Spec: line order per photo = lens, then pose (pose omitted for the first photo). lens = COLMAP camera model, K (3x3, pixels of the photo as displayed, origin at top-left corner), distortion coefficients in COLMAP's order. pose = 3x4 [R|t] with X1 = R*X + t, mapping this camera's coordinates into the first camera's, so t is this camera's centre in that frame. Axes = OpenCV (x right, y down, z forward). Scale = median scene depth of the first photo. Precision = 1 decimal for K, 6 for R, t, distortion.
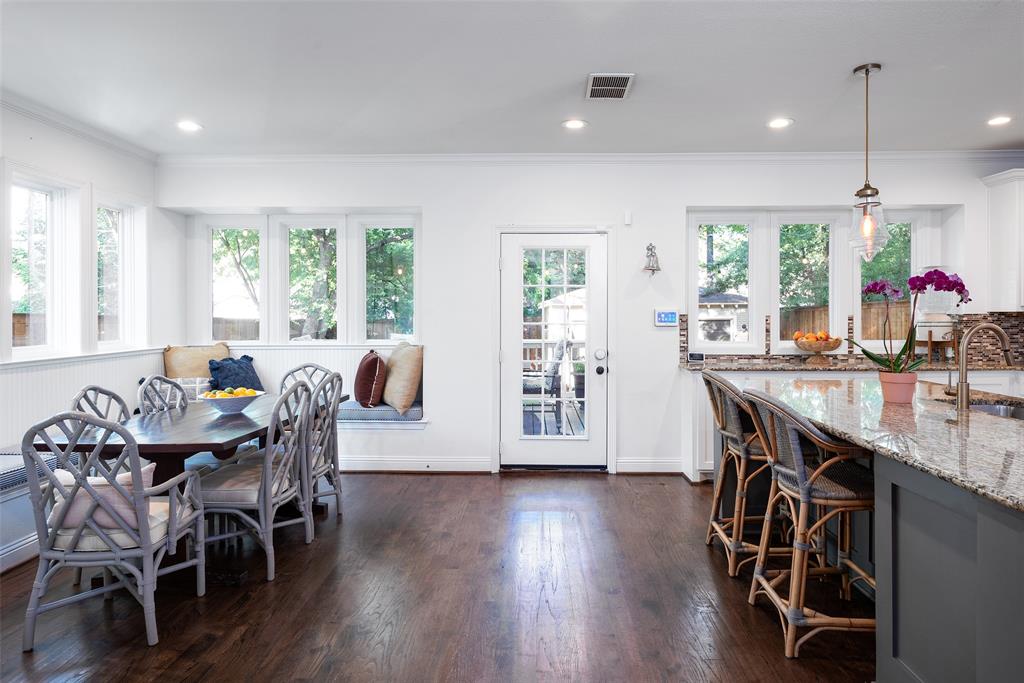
lens RADIAL K [[602.3, 0, 522.3], [0, 602.3, 317.6], [0, 0, 1]] dist [-0.000074, 0.000673]
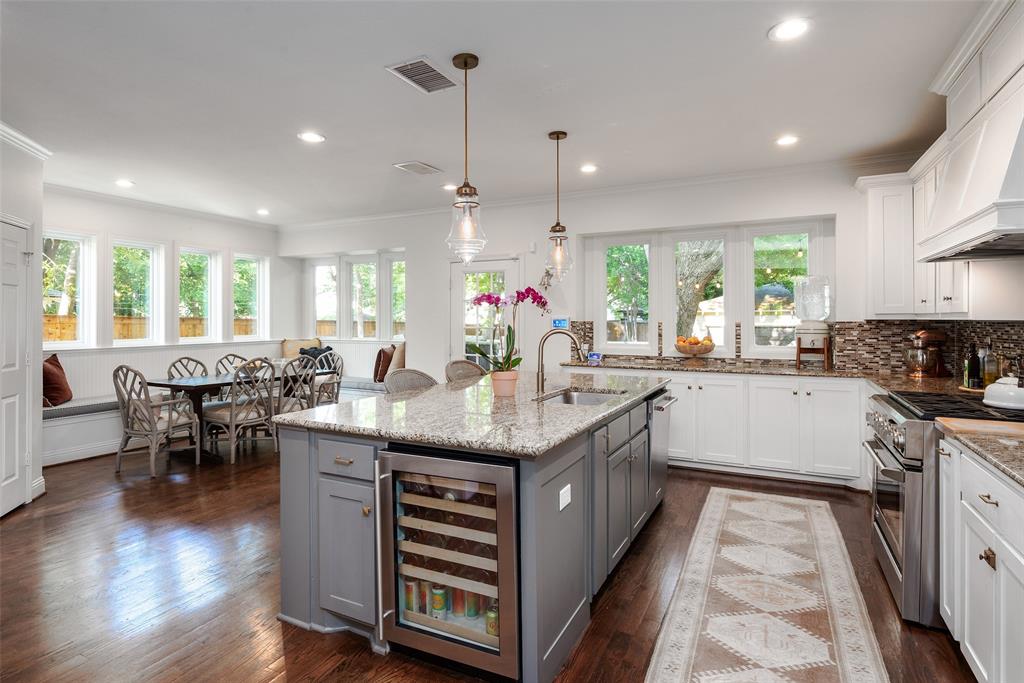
lens RADIAL K [[543.8, 0, 492.7], [0, 543.8, 317.2], [0, 0, 1]] dist [-0.001410, 0.000125]
pose [[0.891430, 0.000214, -0.453158, 0.740499], [-0.004578, 0.999953, -0.008532, -0.003909], [0.453135, 0.009681, 0.891390, -0.095494]]
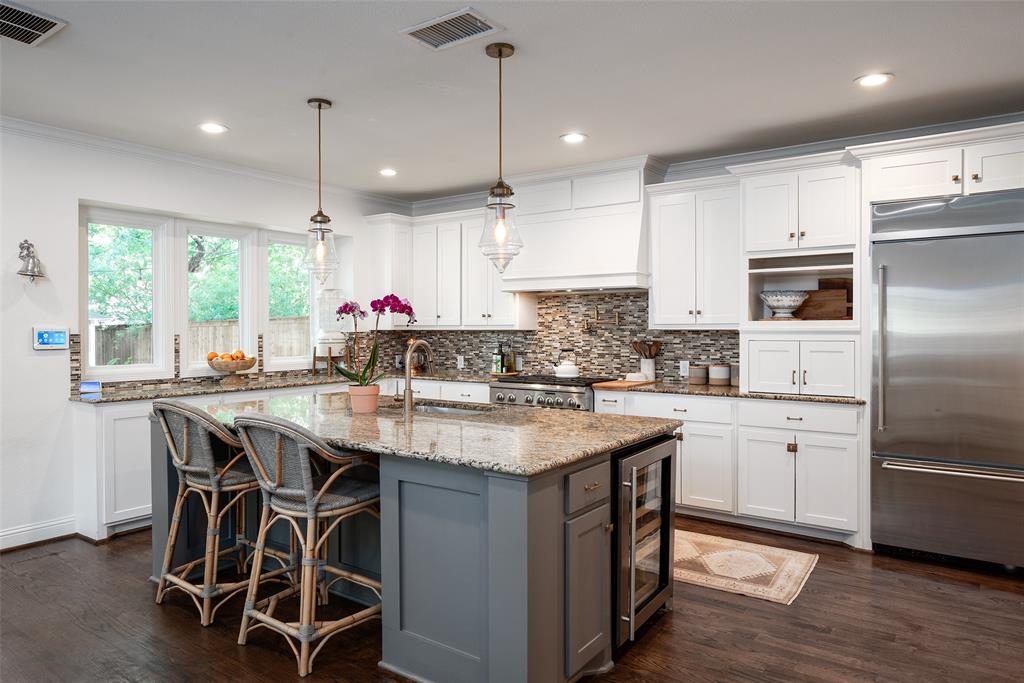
lens RADIAL K [[641.2, 0, 515.4], [0, 641.2, 332.3], [0, 0, 1]] dist [-0.001580, 0.000793]
pose [[0.580954, -0.005031, 0.813921, -0.097042], [0.009490, 0.999955, -0.000593, -0.001907], [-0.813881, 0.008069, 0.580976, 0.040443]]
